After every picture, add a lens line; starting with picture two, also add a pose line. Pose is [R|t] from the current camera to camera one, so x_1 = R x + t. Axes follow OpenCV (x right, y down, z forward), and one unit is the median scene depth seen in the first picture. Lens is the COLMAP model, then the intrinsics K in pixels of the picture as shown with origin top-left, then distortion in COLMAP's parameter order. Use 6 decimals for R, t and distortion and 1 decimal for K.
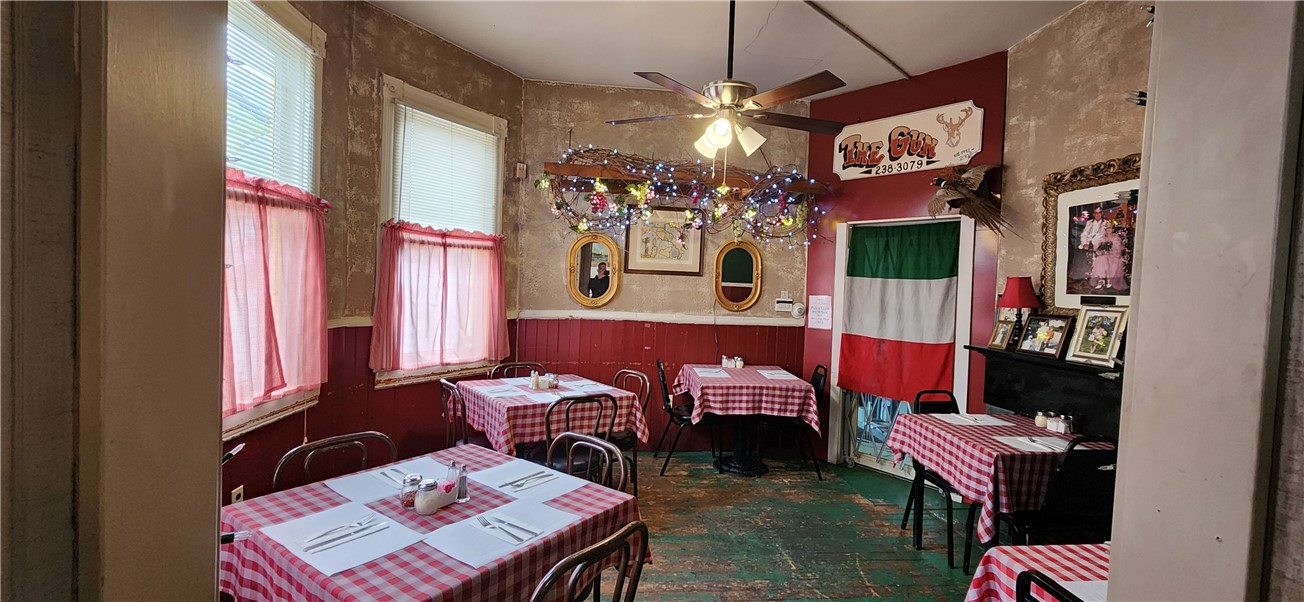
lens RADIAL K [[533.8, 0, 654.9], [0, 533.8, 298.4], [0, 0, 1]] dist [-0.001254, -0.000089]
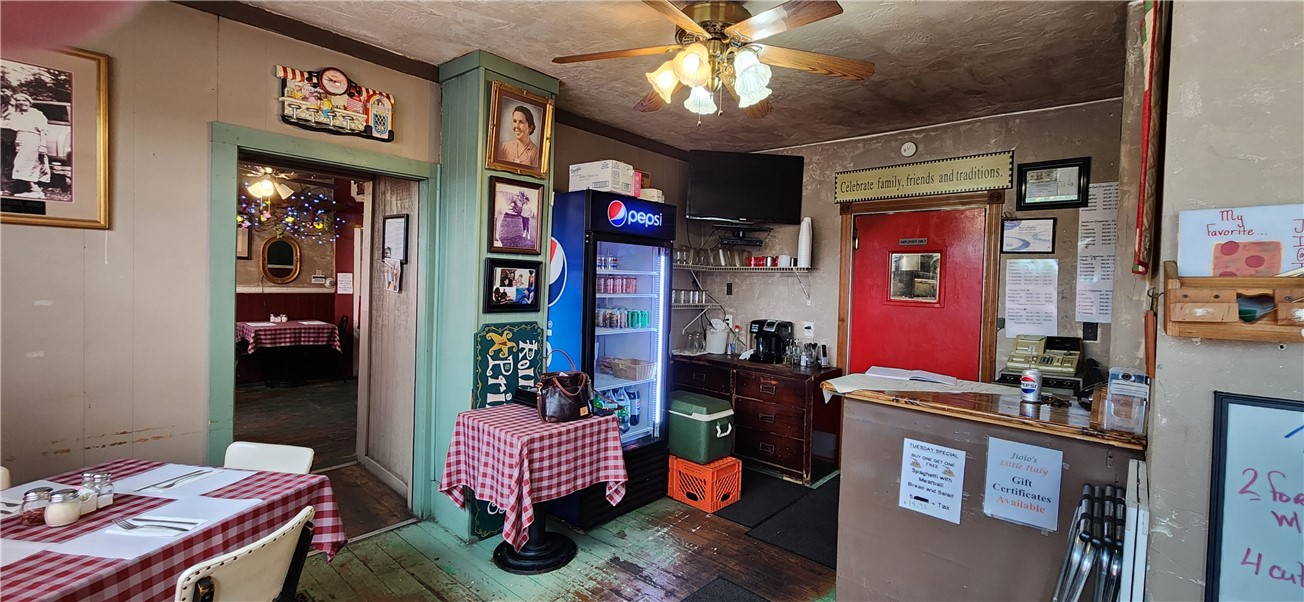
lens RADIAL K [[533.8, 0, 662.0], [0, 533.8, 293.5], [0, 0, 1]] dist [-0.001254, -0.000089]
pose [[0.721548, -0.031332, 0.691655, -0.118409], [0.016928, 0.999475, 0.027616, 0.030539], [-0.692157, -0.008218, 0.721700, -0.874284]]
